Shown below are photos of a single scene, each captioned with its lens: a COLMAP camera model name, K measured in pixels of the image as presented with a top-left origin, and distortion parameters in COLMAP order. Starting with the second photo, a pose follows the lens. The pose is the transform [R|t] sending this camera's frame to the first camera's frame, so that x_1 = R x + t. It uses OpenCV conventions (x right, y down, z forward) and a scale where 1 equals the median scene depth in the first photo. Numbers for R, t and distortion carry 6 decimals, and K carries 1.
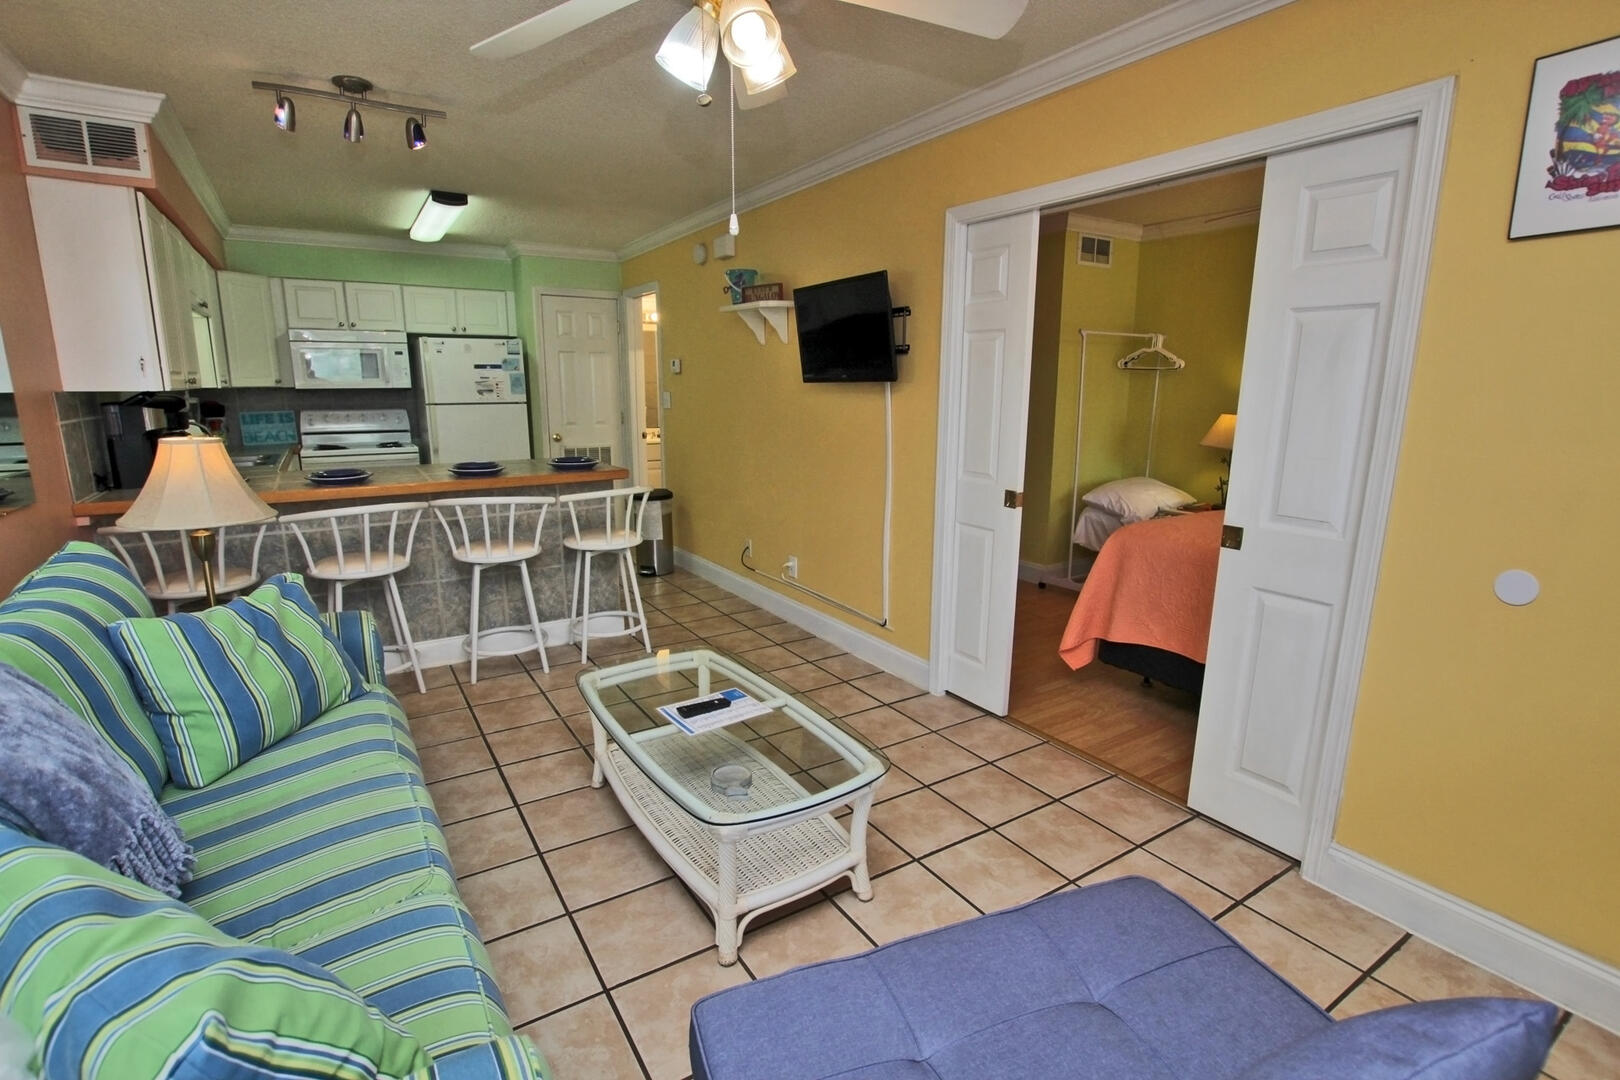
lens RADIAL K [[754.4, 0, 810.0], [0, 754.4, 540.0], [0, 0, 1]] dist [-0.023547, 0.001578]
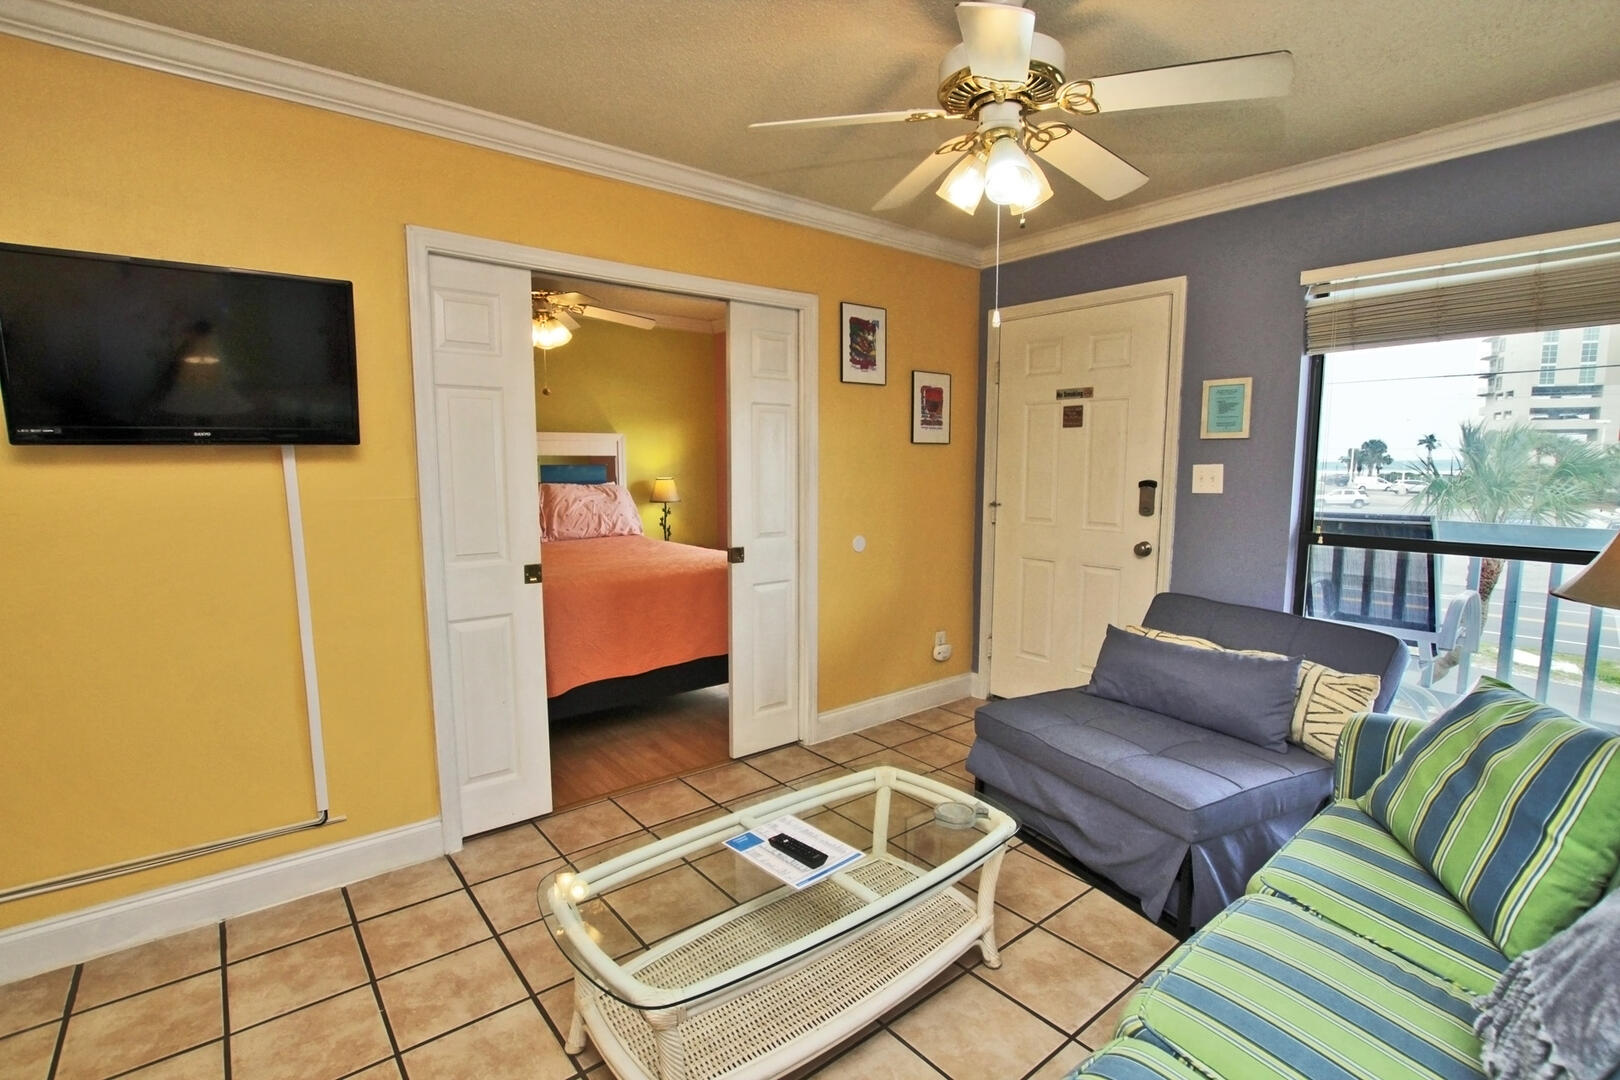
lens RADIAL K [[754.4, 0, 810.0], [0, 754.4, 540.0], [0, 0, 1]] dist [-0.023547, 0.001578]
pose [[-0.108763, -0.112640, 0.987665, -0.456501], [0.195658, 0.971698, 0.132365, -0.102034], [-0.974622, 0.207641, -0.083646, 0.508535]]
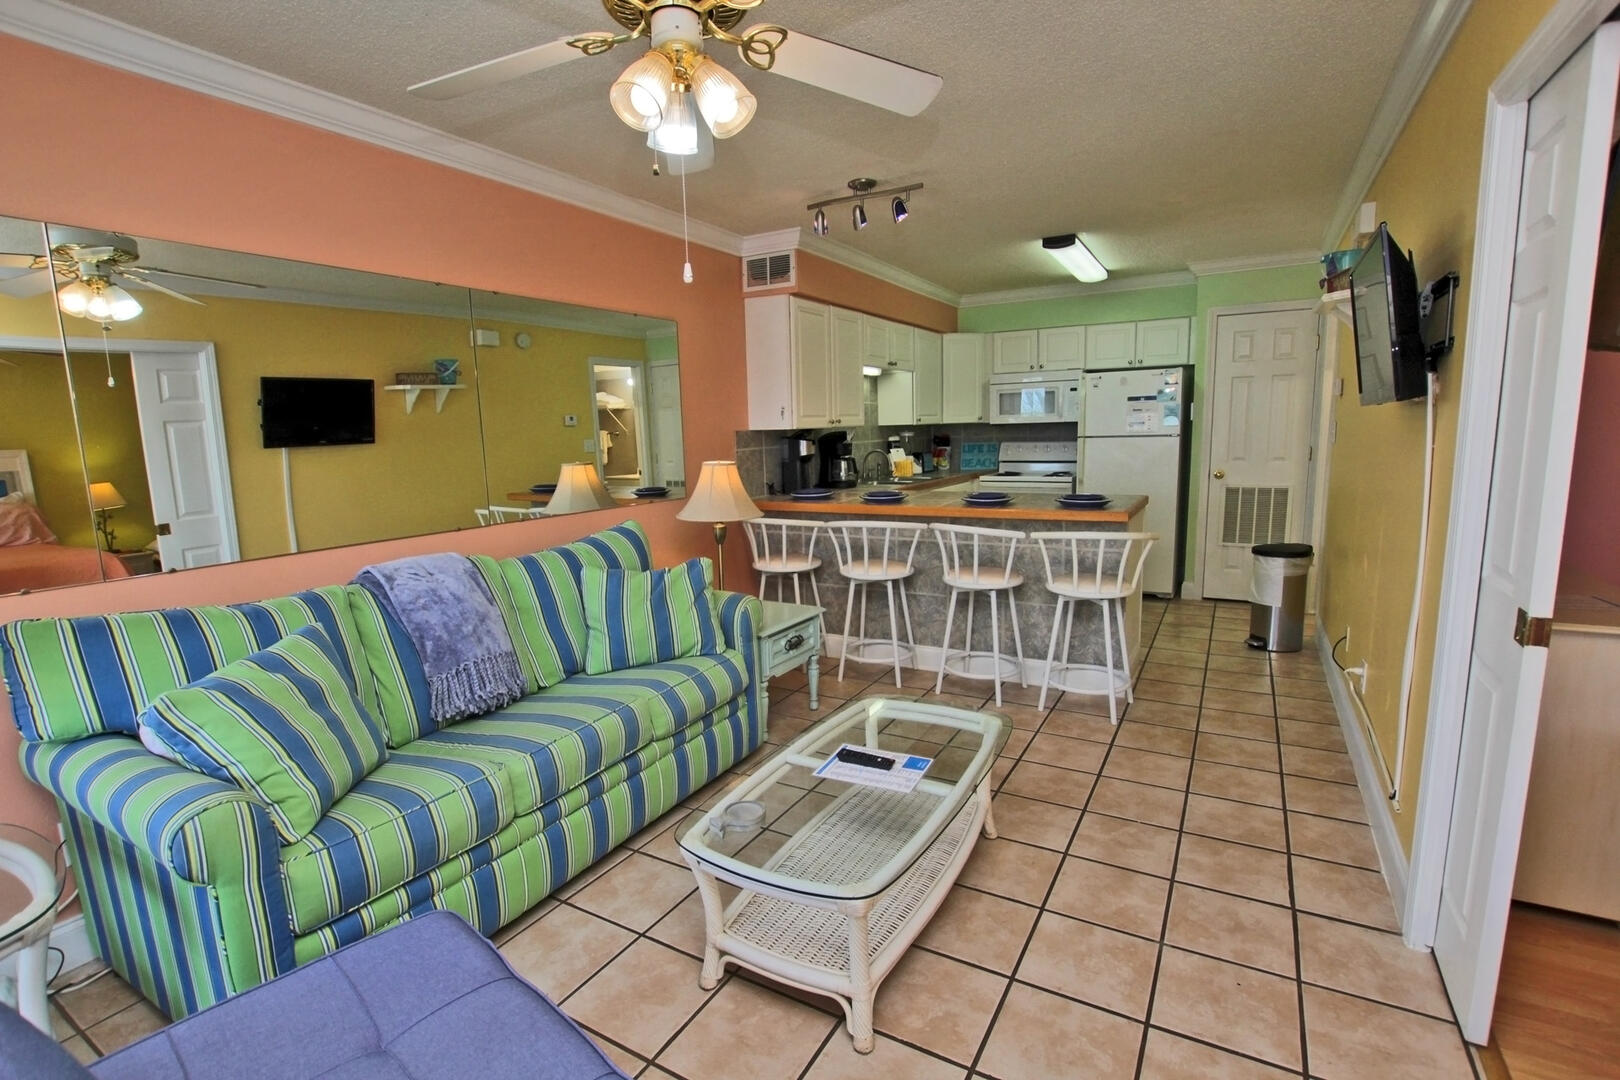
lens RADIAL K [[754.4, 0, 810.0], [0, 754.4, 540.0], [0, 0, 1]] dist [-0.023547, 0.001578]
pose [[0.465731, 0.114222, -0.877524, 0.319560], [-0.149572, 0.987528, 0.049158, -0.043746], [0.872194, 0.108358, 0.477007, 0.236027]]
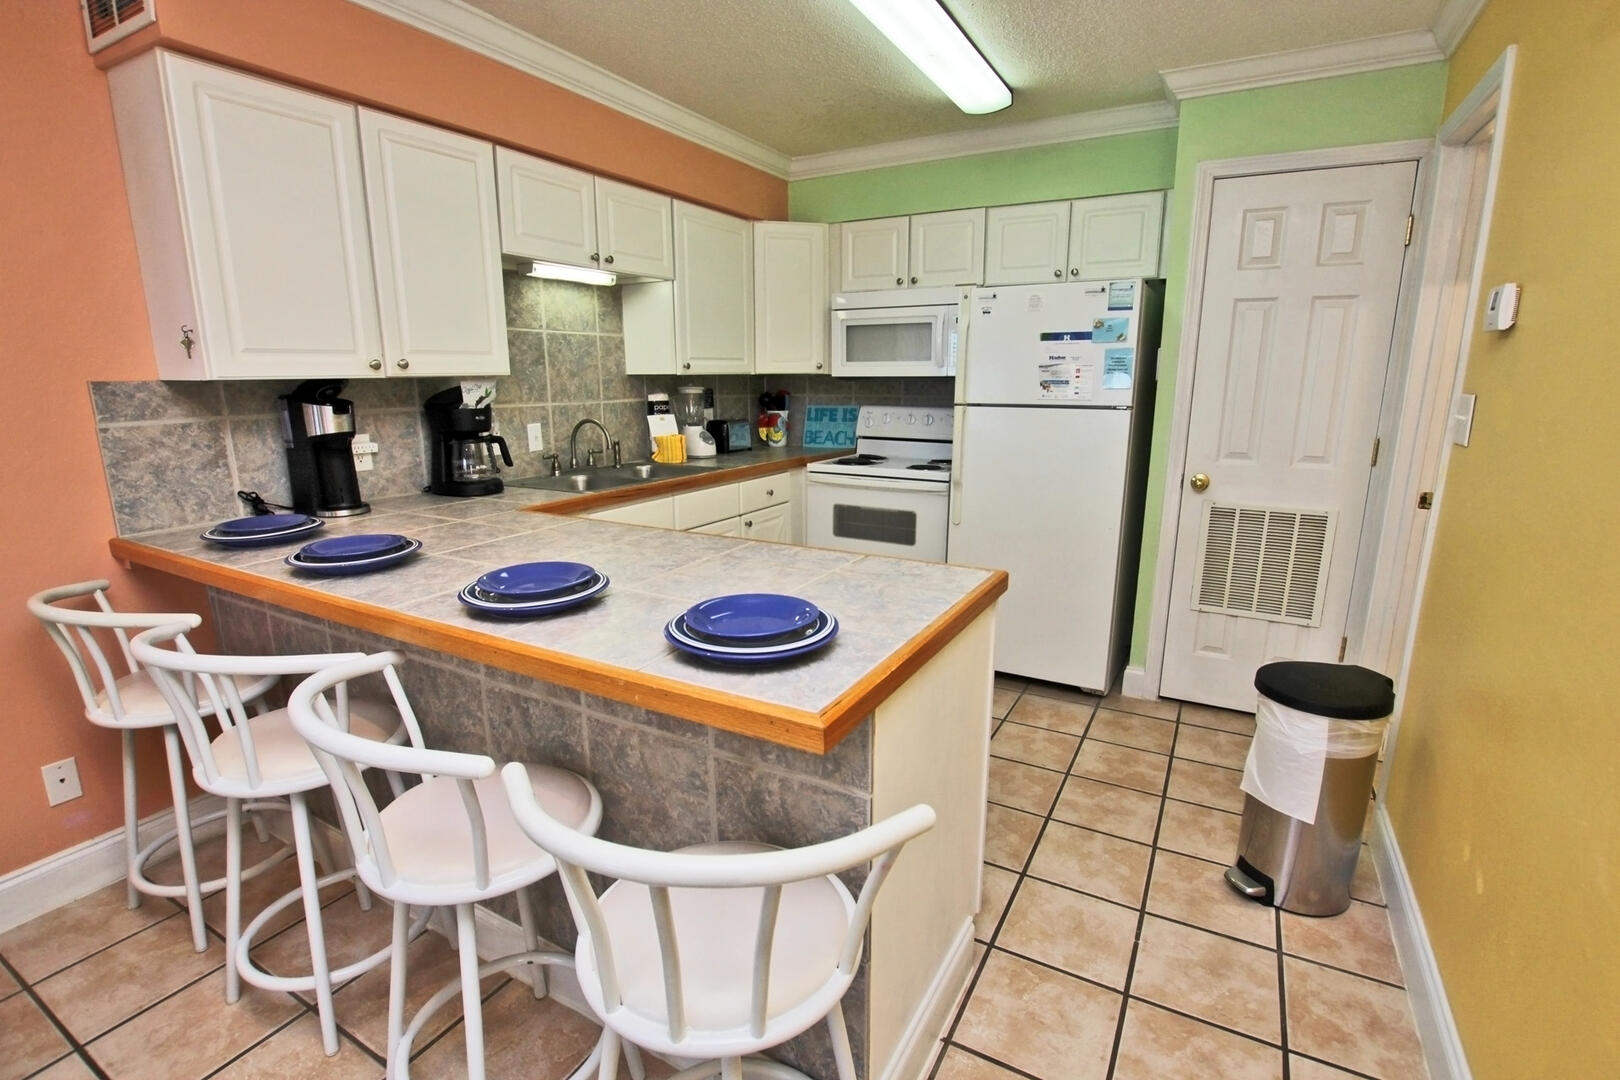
lens RADIAL K [[754.4, 0, 810.0], [0, 754.4, 540.0], [0, 0, 1]] dist [-0.023547, 0.001578]
pose [[0.469105, 0.186146, -0.863302, -0.045565], [-0.175931, 0.977638, 0.115201, -0.158424], [0.865441, 0.097841, 0.491364, 0.787119]]
